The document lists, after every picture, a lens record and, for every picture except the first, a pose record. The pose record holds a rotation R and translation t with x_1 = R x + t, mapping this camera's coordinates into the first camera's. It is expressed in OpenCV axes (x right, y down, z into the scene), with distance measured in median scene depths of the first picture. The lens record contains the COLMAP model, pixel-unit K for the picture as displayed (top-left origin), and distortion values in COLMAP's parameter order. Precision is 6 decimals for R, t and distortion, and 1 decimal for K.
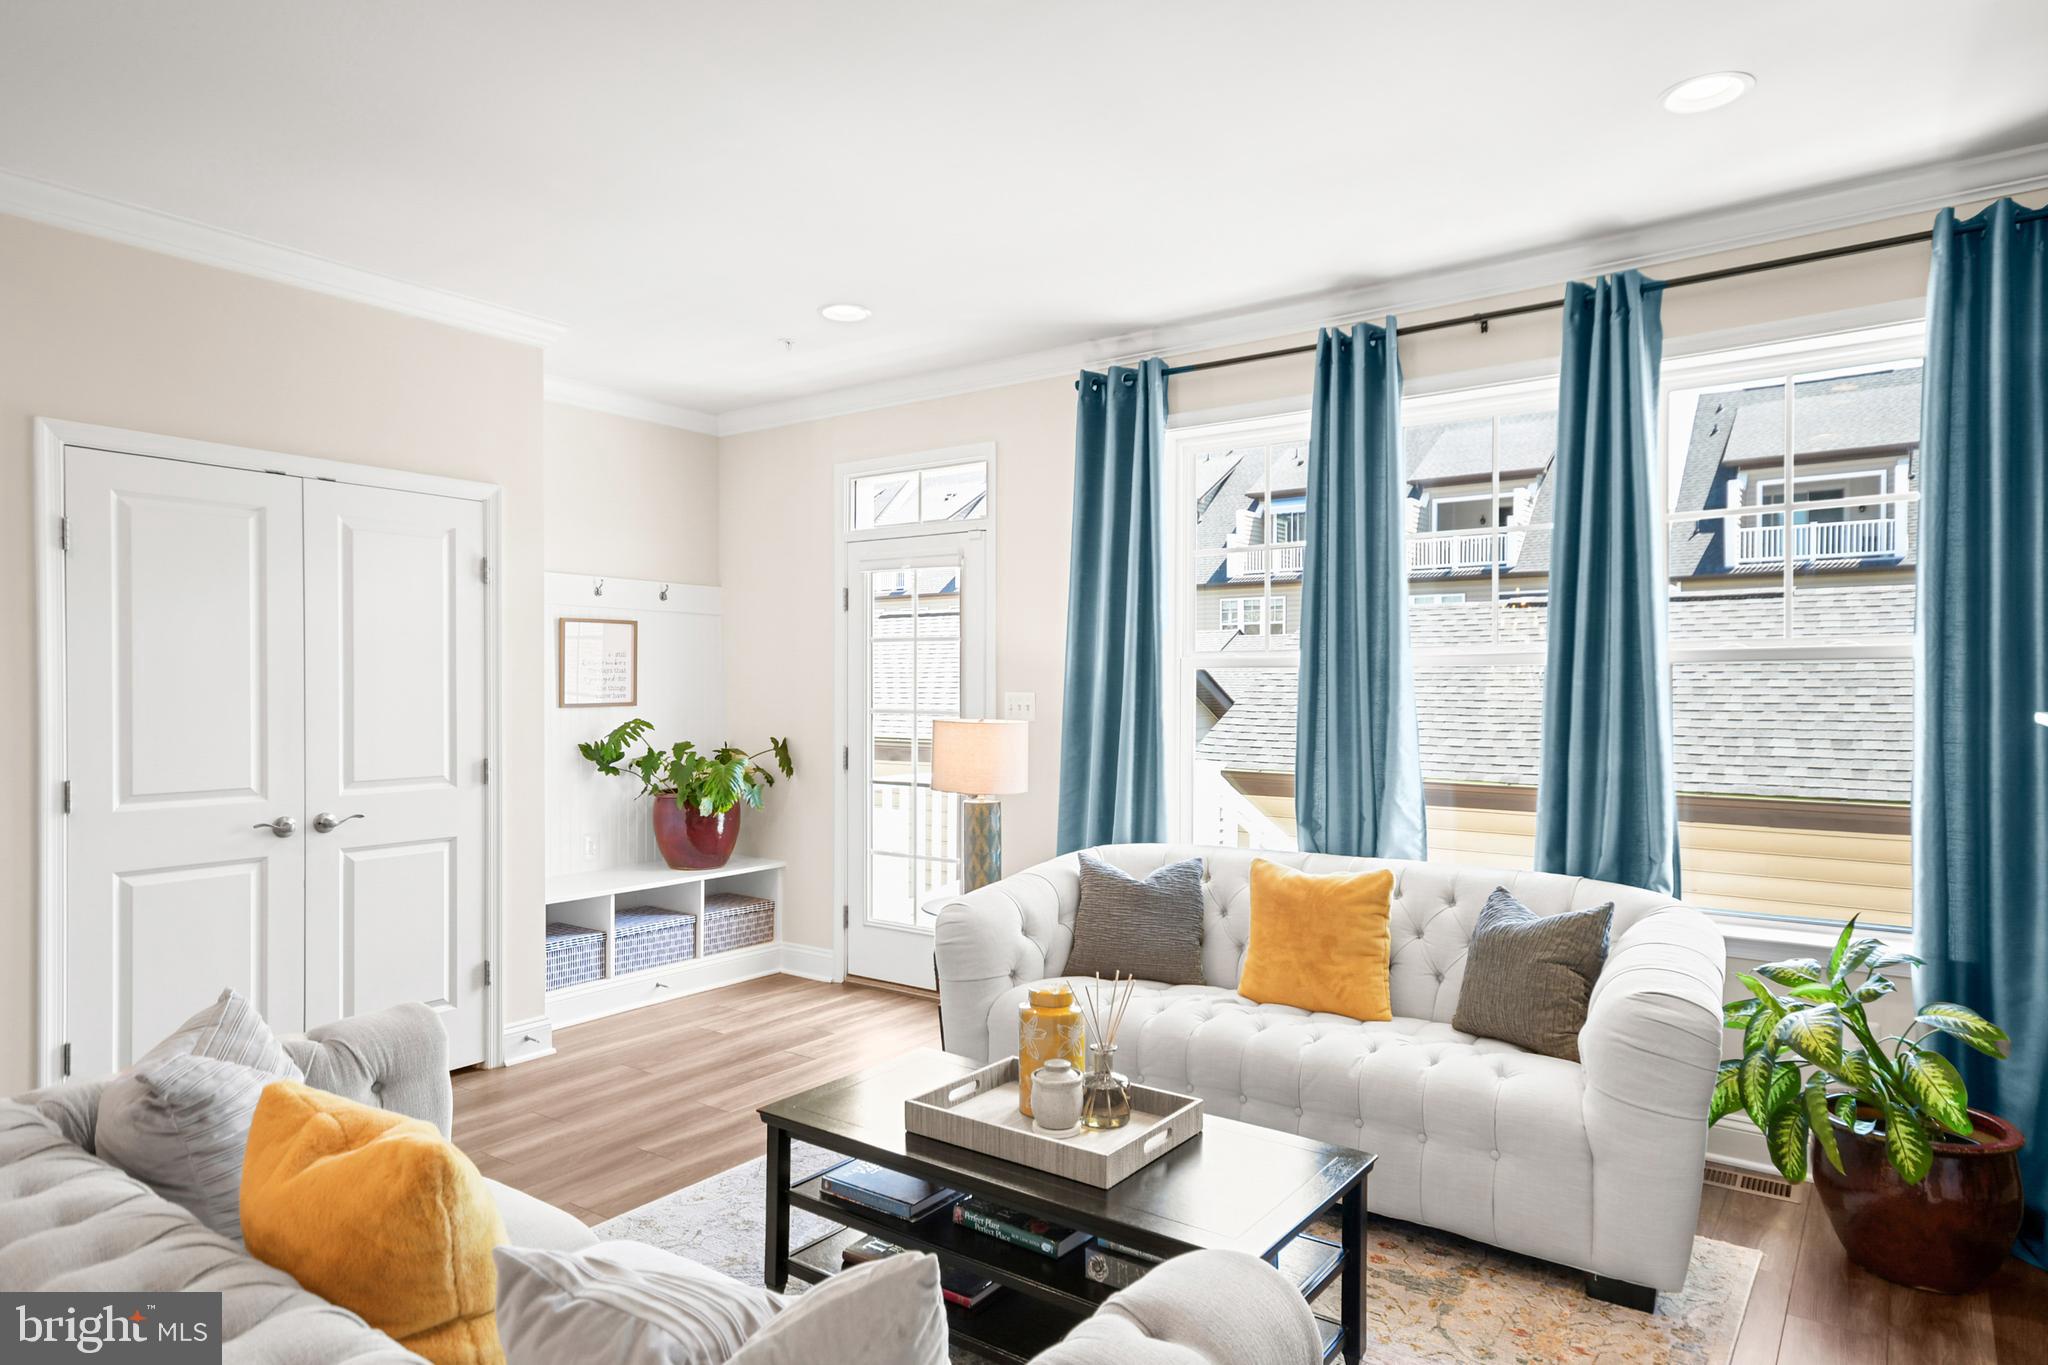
lens RADIAL K [[1206.3, 0, 1024.0], [0, 1206.3, 682.5], [0, 0, 1]] dist [0.002642, 0.001172]
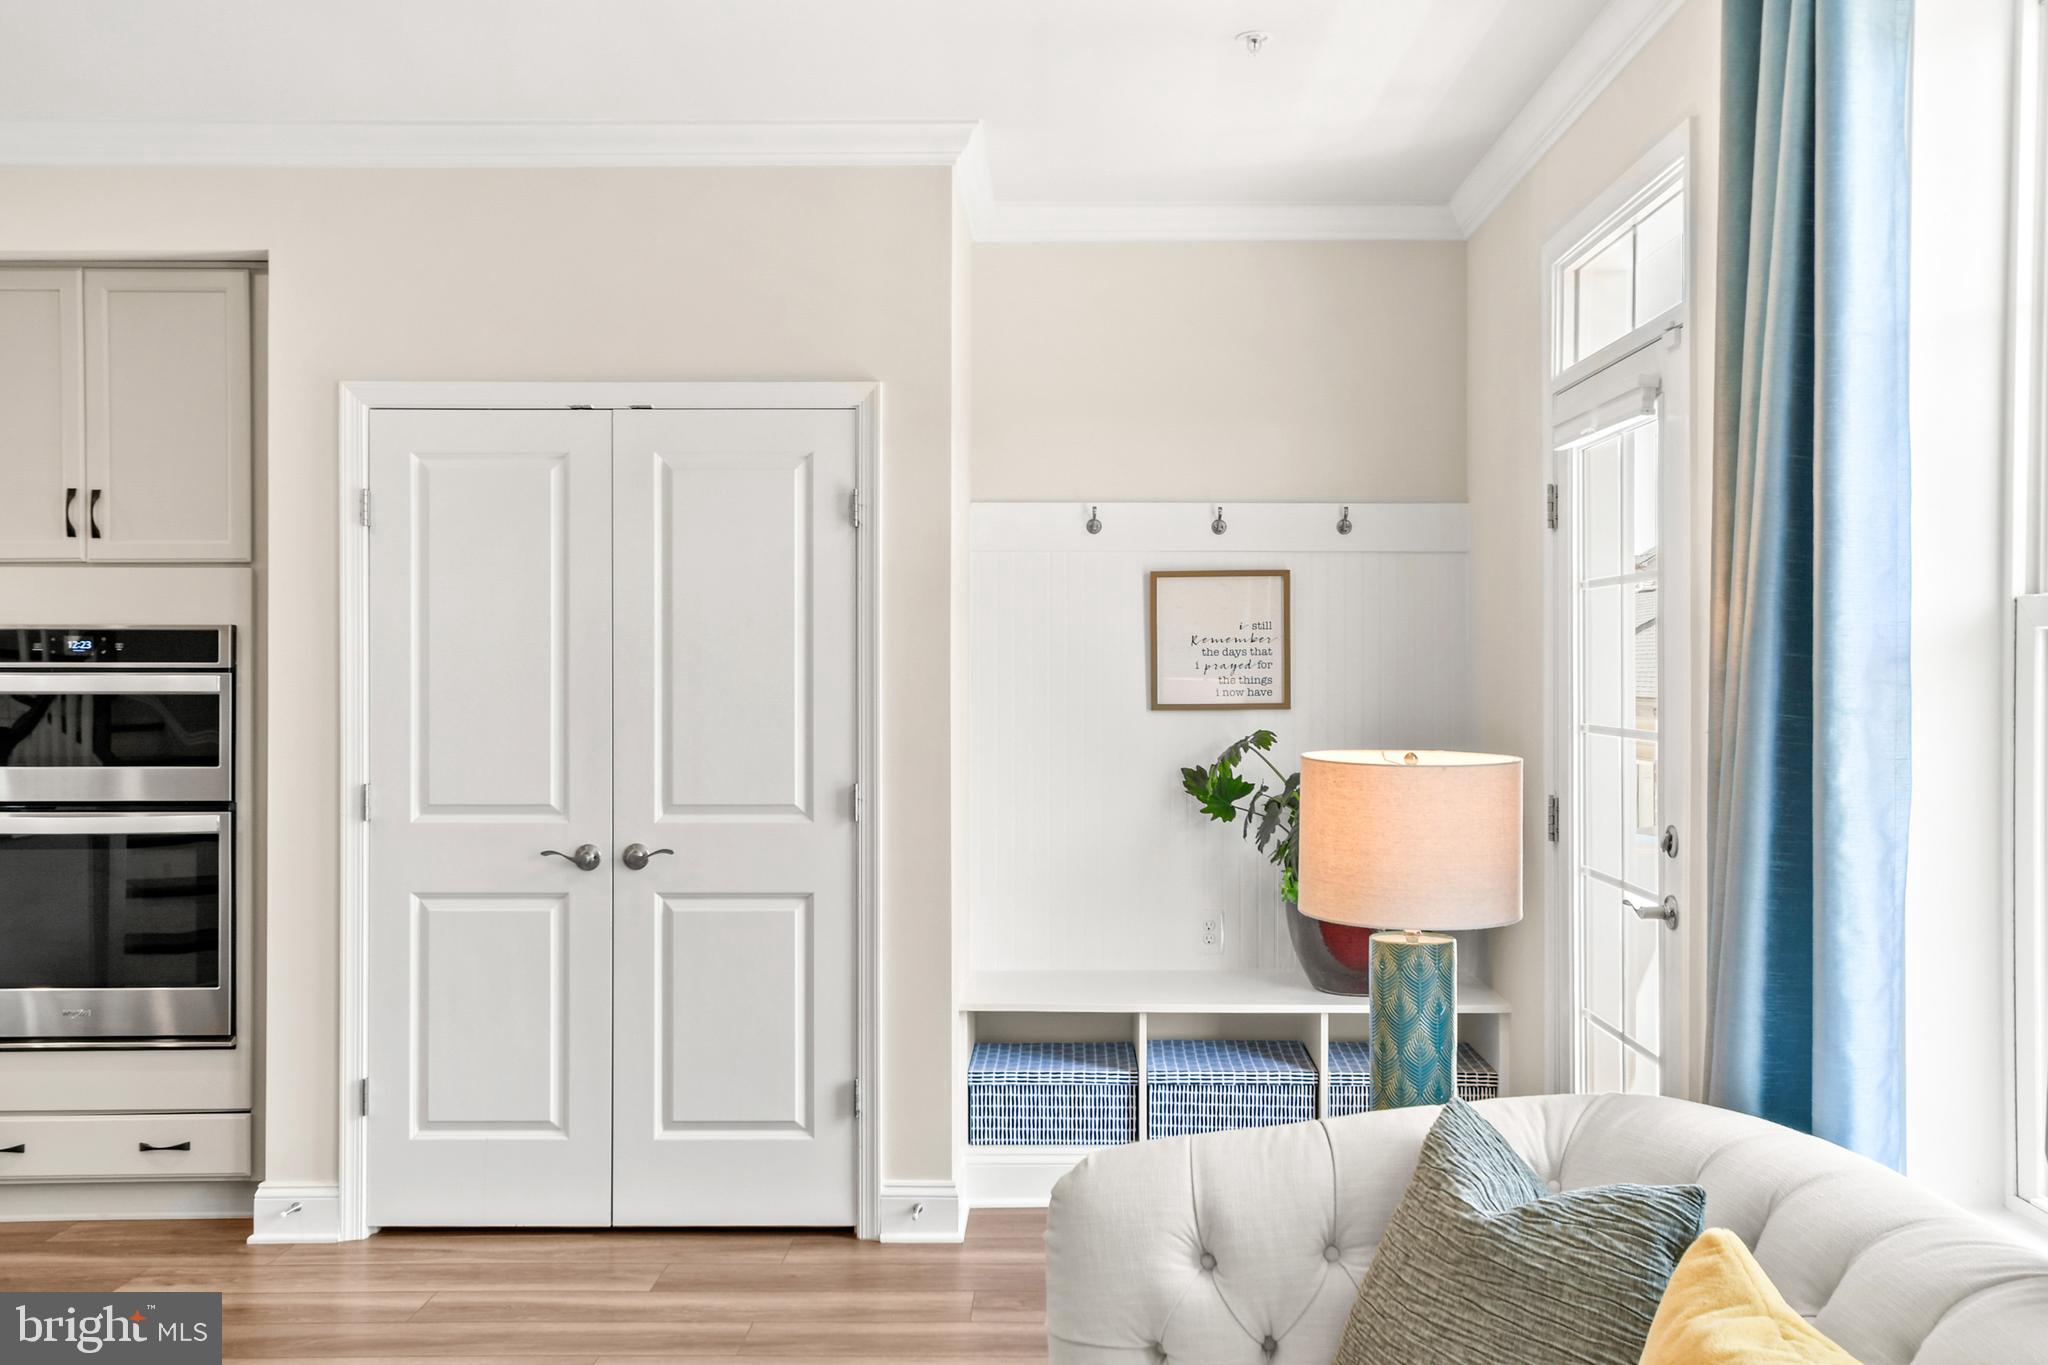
lens RADIAL K [[1679.4, 0, 1033.7], [0, 1679.4, 664.8], [0, 0, 1]] dist [0.024258, 0.003642]
pose [[0.573360, -0.005782, -0.819283, 0.393735], [0.003244, 0.999983, -0.004787, 0.000625], [0.819297, 0.000087, 0.573369, 0.534183]]
